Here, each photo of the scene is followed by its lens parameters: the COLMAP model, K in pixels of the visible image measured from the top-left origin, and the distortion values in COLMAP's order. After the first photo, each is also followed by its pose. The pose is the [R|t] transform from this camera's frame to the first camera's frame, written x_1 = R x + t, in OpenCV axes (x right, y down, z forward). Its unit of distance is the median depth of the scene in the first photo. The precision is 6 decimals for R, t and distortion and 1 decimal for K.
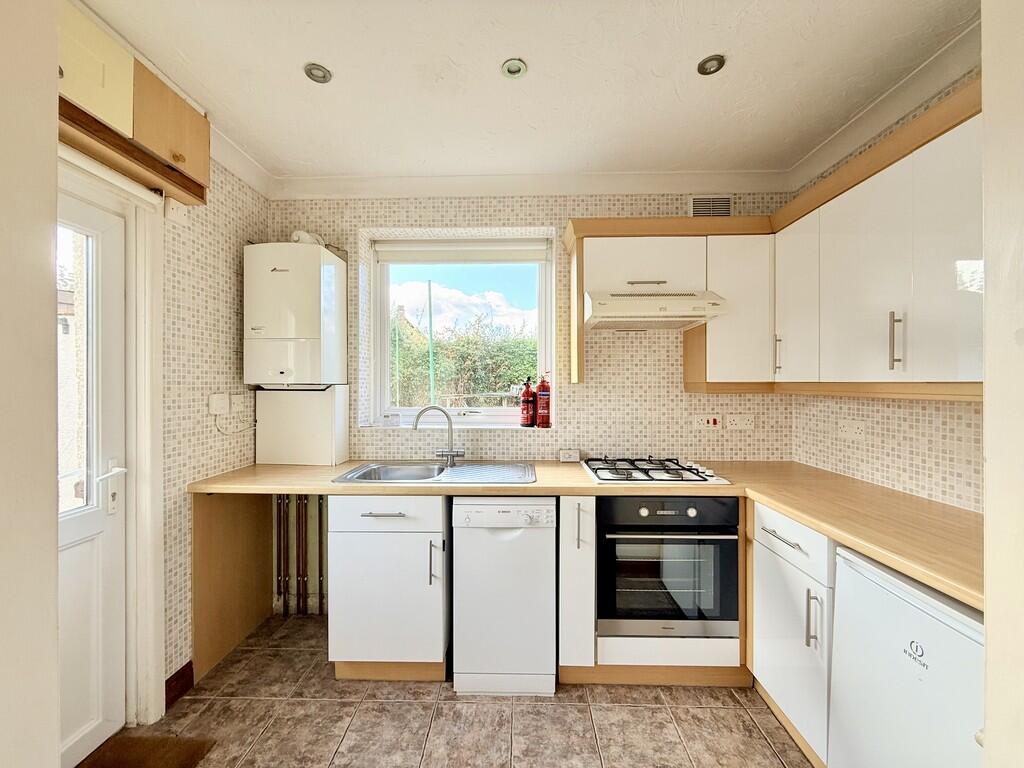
lens RADIAL K [[407.2, 0, 509.0], [0, 407.2, 383.2], [0, 0, 1]] dist [-0.002328, 0.000064]
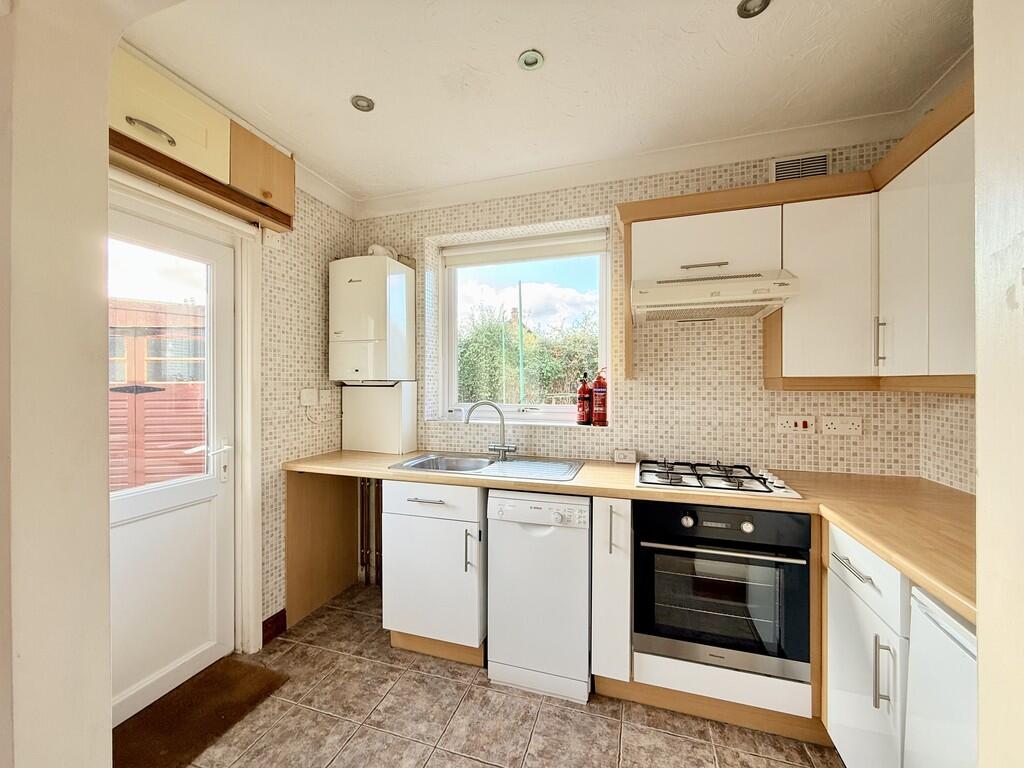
lens RADIAL K [[407.2, 0, 509.0], [0, 407.2, 383.2], [0, 0, 1]] dist [-0.002328, 0.000064]
pose [[0.958924, -0.000430, -0.283663, 0.186480], [0.000561, 1.000000, 0.000379, 0.010062], [0.283663, -0.000523, 0.958924, 0.026311]]
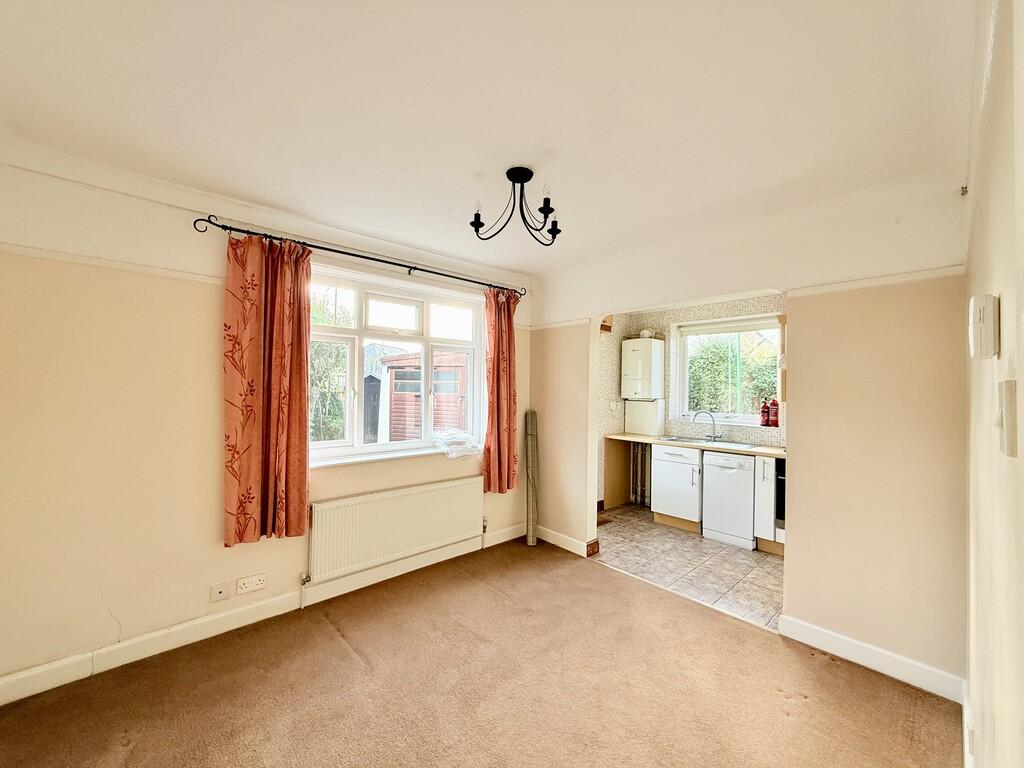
lens RADIAL K [[407.2, 0, 509.0], [0, 407.2, 383.2], [0, 0, 1]] dist [-0.002328, 0.000064]
pose [[0.688293, 0.001800, -0.725430, 0.691261], [-0.017967, 0.999732, -0.014566, -0.039576], [0.725210, 0.023059, 0.688141, -1.235298]]
